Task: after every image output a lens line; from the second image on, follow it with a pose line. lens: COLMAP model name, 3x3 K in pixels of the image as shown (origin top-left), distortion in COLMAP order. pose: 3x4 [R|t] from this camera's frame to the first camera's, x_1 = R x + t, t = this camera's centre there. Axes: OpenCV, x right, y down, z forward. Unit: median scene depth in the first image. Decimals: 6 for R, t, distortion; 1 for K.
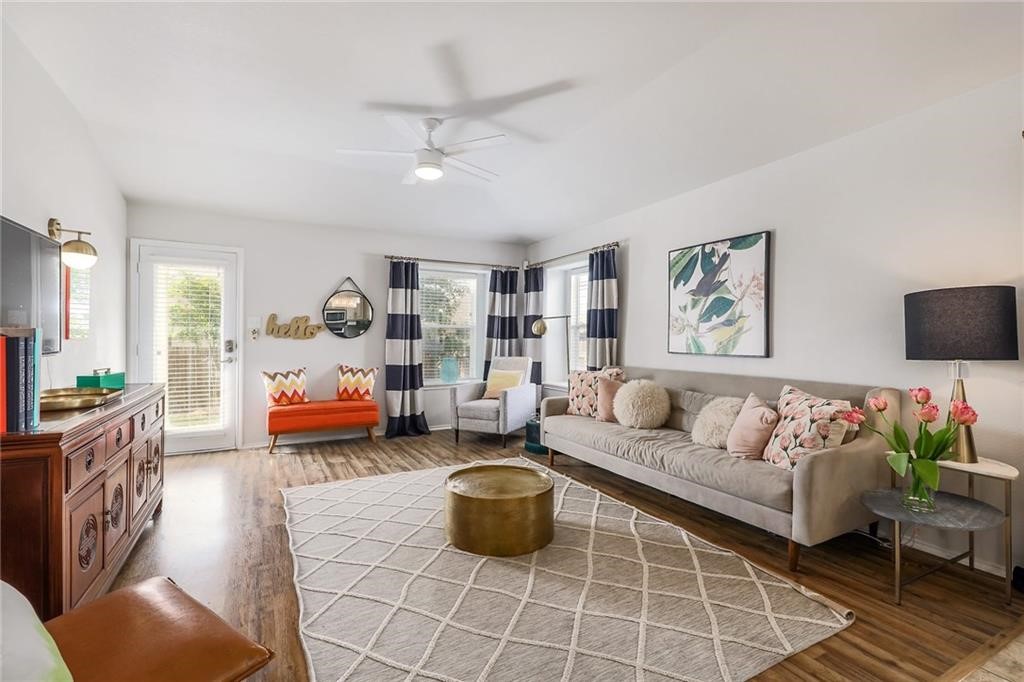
lens RADIAL K [[469.1, 0, 505.7], [0, 469.1, 340.7], [0, 0, 1]] dist [0.022434, -0.000206]
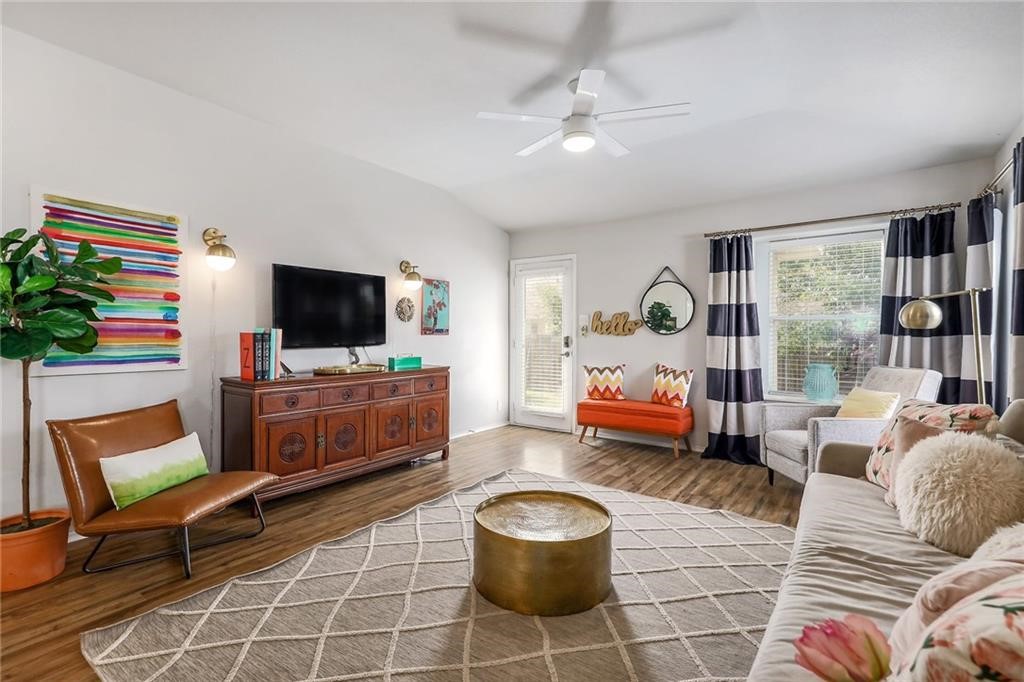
lens RADIAL K [[488.0, 0, 479.3], [0, 488.0, 334.9], [0, 0, 1]] dist [0.035969, 0.000469]
pose [[0.417992, 0.001356, -0.908450, 0.385720], [-0.006047, 0.999981, -0.001289, -0.001811], [0.908430, 0.006032, 0.417992, 0.304651]]
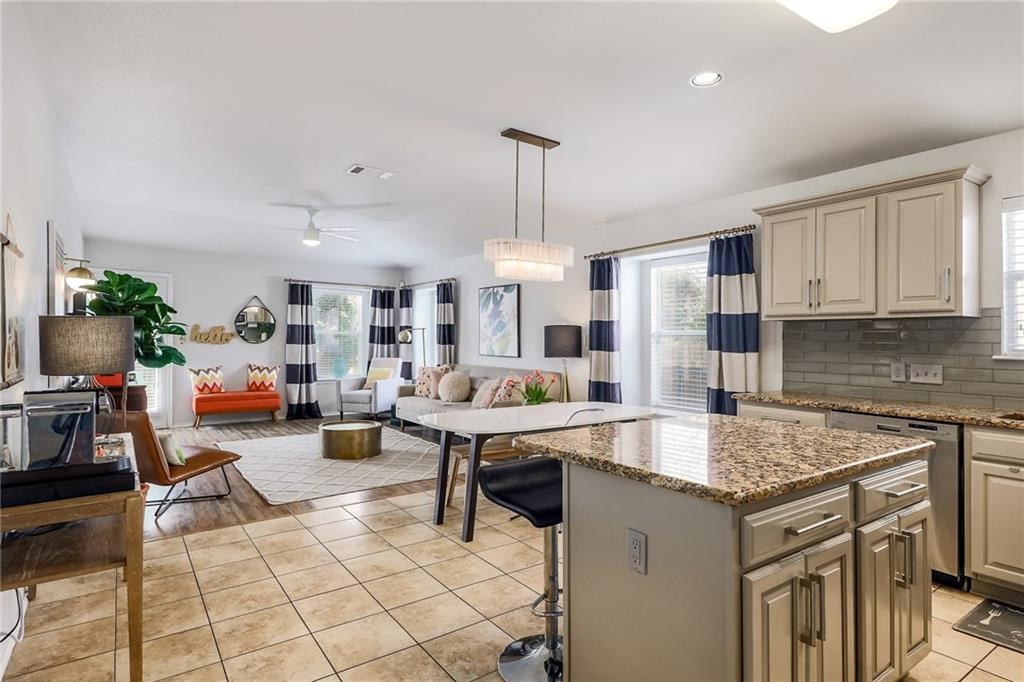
lens RADIAL K [[567.1, 0, 517.3], [0, 567.1, 358.5], [0, 0, 1]] dist [0.005759, 0.000202]
pose [[0.991157, 0.001529, 0.132689, 0.180637], [-0.005478, 0.999553, 0.029399, -0.013904], [-0.132584, -0.029866, 0.990722, -0.677718]]
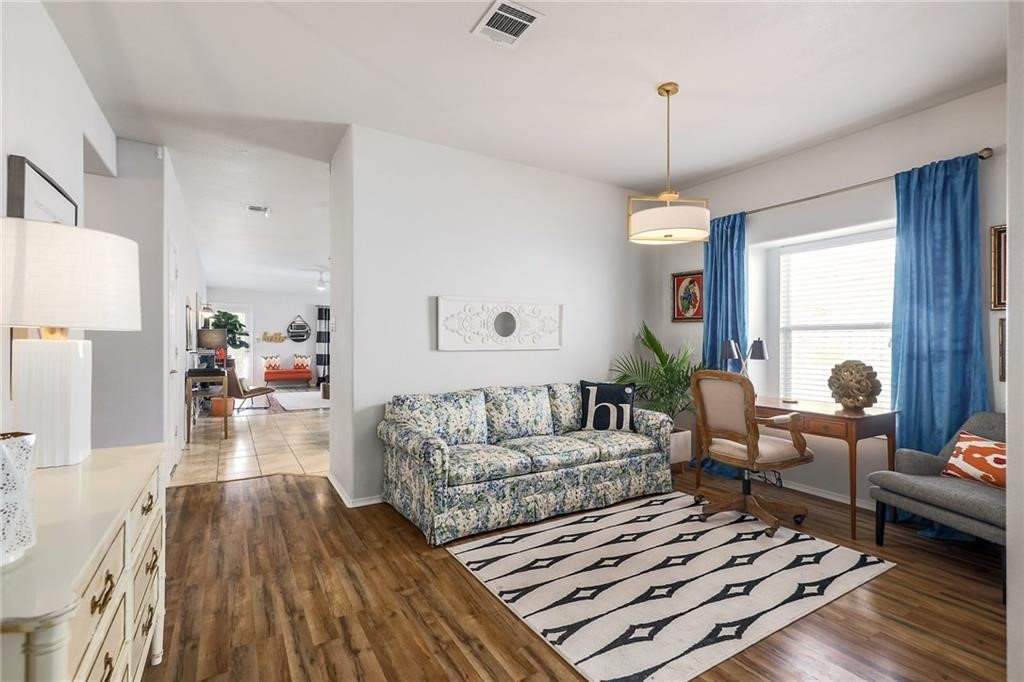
lens RADIAL K [[488.0, 0, 513.3], [0, 488.0, 350.0], [0, 0, 1]] dist [0.035969, 0.000469]
pose [[0.998927, -0.002804, 0.046231, 0.630180], [0.002302, 0.999938, 0.010917, 0.009835], [-0.046258, -0.010799, 0.998871, -1.517090]]
